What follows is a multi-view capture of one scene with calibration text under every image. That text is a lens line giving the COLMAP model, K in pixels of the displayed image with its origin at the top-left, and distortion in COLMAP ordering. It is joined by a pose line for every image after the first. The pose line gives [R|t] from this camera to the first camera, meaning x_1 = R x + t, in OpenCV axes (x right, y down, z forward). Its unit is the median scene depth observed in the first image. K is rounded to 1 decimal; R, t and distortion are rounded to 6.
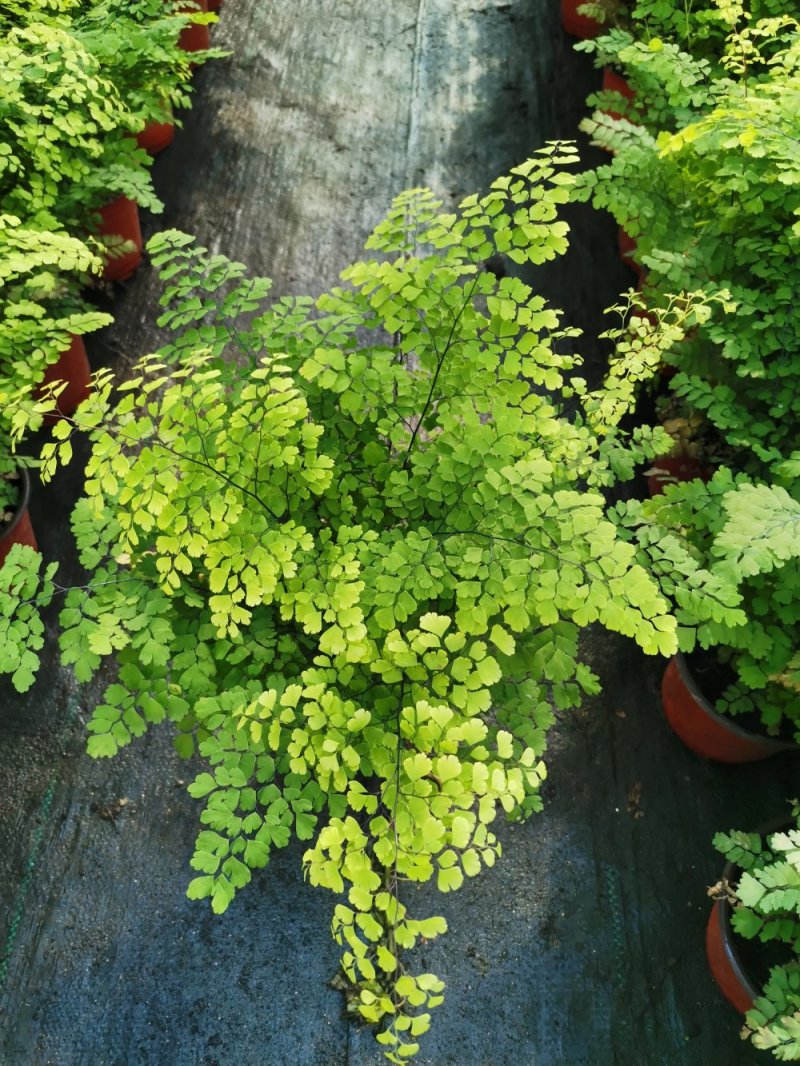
lens RADIAL K [[808.2, 0, 398.3], [0, 808.2, 526.8], [0, 0, 1]] dist [0.092667, -0.119659]
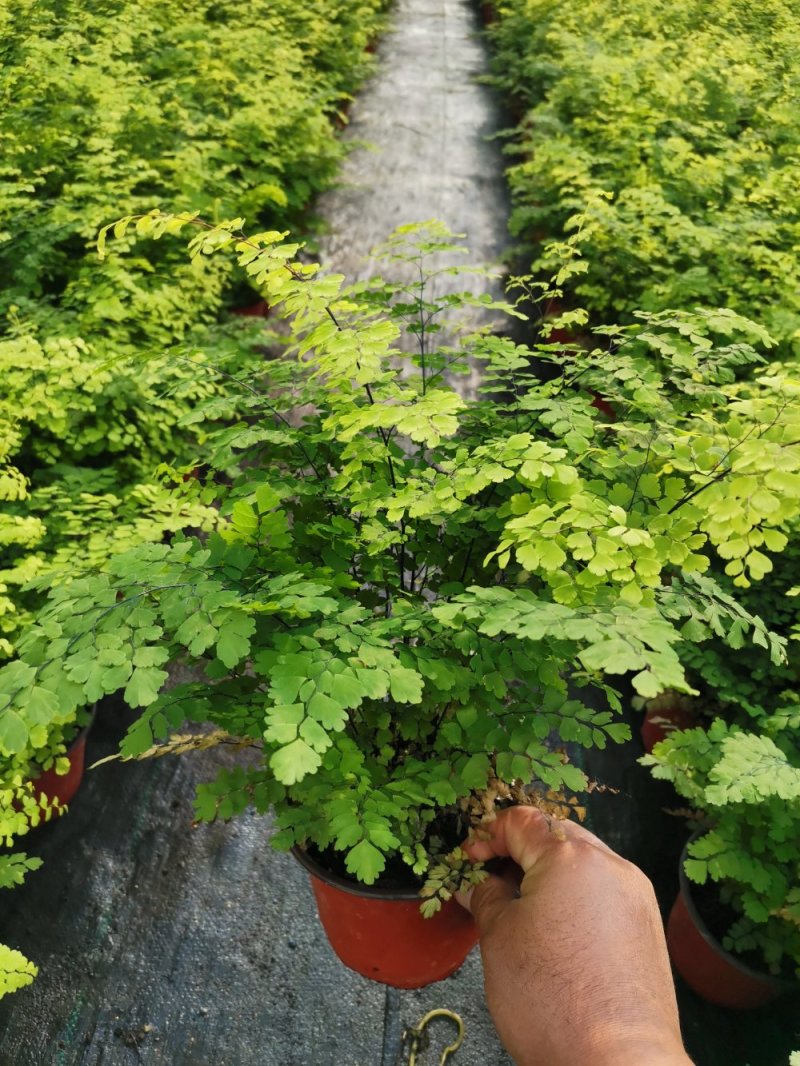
lens RADIAL K [[804.1, 0, 398.4], [0, 804.1, 537.6], [0, 0, 1]] dist [0.081898, -0.096814]
pose [[0.997284, 0.062599, 0.038811, -0.172126], [-0.049295, 0.958796, -0.279786, 0.037784], [-0.054726, 0.277113, 0.959278, -0.249211]]
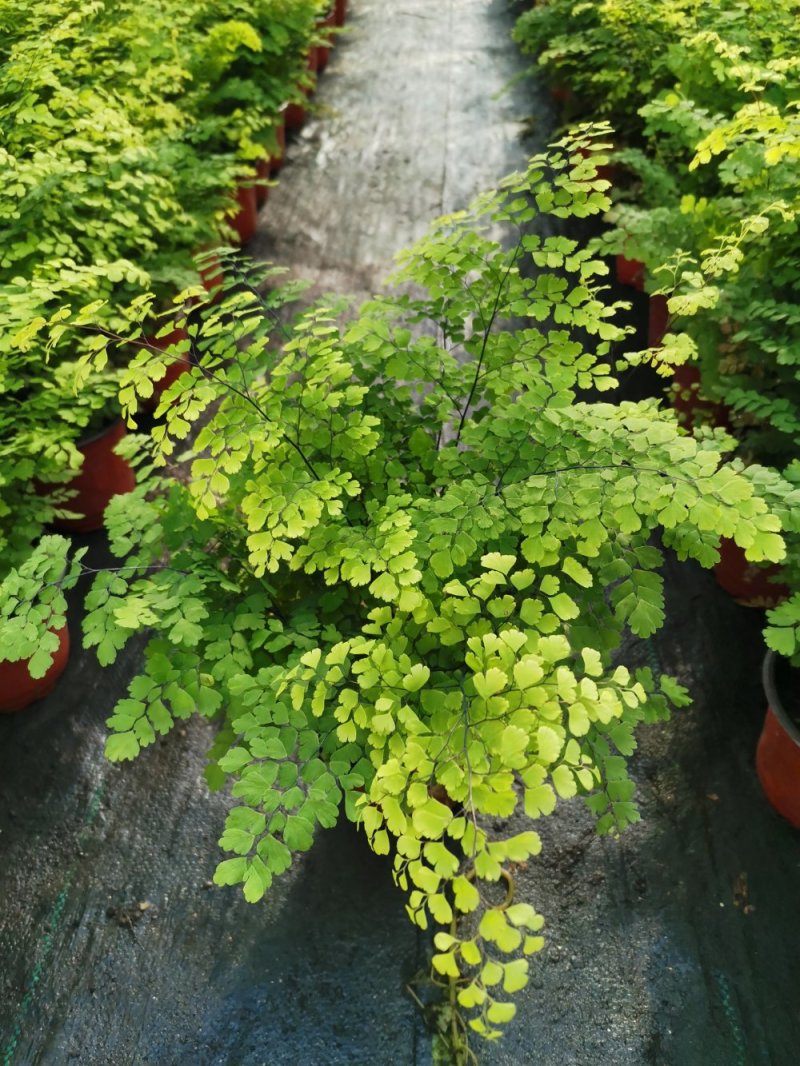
lens RADIAL K [[808.2, 0, 398.3], [0, 808.2, 526.8], [0, 0, 1]] dist [0.092667, -0.119659]
pose [[0.998432, -0.037267, -0.041759, -0.023687], [0.025971, 0.969385, -0.244170, 0.273726], [0.049580, 0.242703, 0.968833, 0.117043]]
